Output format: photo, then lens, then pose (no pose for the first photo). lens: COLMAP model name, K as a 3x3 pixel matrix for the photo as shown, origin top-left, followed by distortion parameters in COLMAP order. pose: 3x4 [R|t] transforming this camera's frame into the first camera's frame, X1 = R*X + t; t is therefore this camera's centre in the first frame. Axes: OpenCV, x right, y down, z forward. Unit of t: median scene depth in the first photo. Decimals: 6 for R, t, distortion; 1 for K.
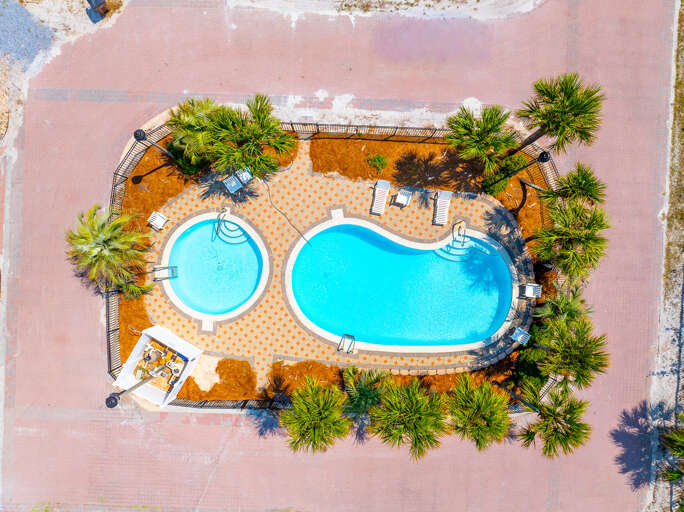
lens RADIAL K [[487.3, 0, 341.5], [0, 487.3, 256.3], [0, 0, 1]] dist [-0.049569, 0.016007]
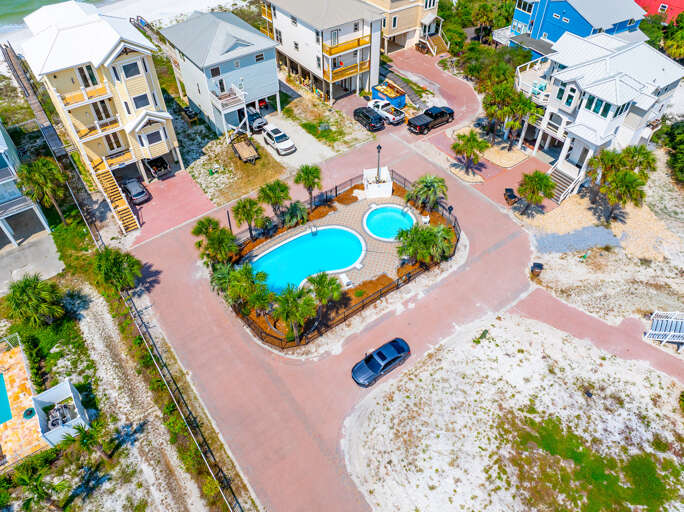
lens RADIAL K [[487.3, 0, 340.0], [0, 487.3, 252.9], [0, 0, 1]] dist [-0.049569, 0.016007]
pose [[-0.791901, 0.443492, -0.419771, 0.788761], [-0.610548, -0.562511, 0.557506, -1.029946], [0.011124, 0.697780, 0.716226, -0.340432]]
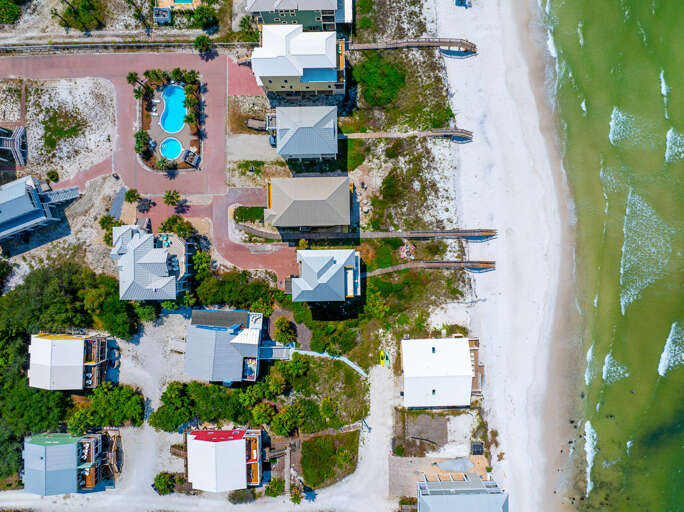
lens RADIAL K [[487.3, 0, 341.4], [0, 487.3, 255.6], [0, 0, 1]] dist [-0.049569, 0.016007]
pose [[-0.049502, -0.998648, 0.015891, -1.443450], [0.998750, -0.049385, 0.007695, 1.574002], [-0.006900, 0.016252, 0.999844, -3.646457]]
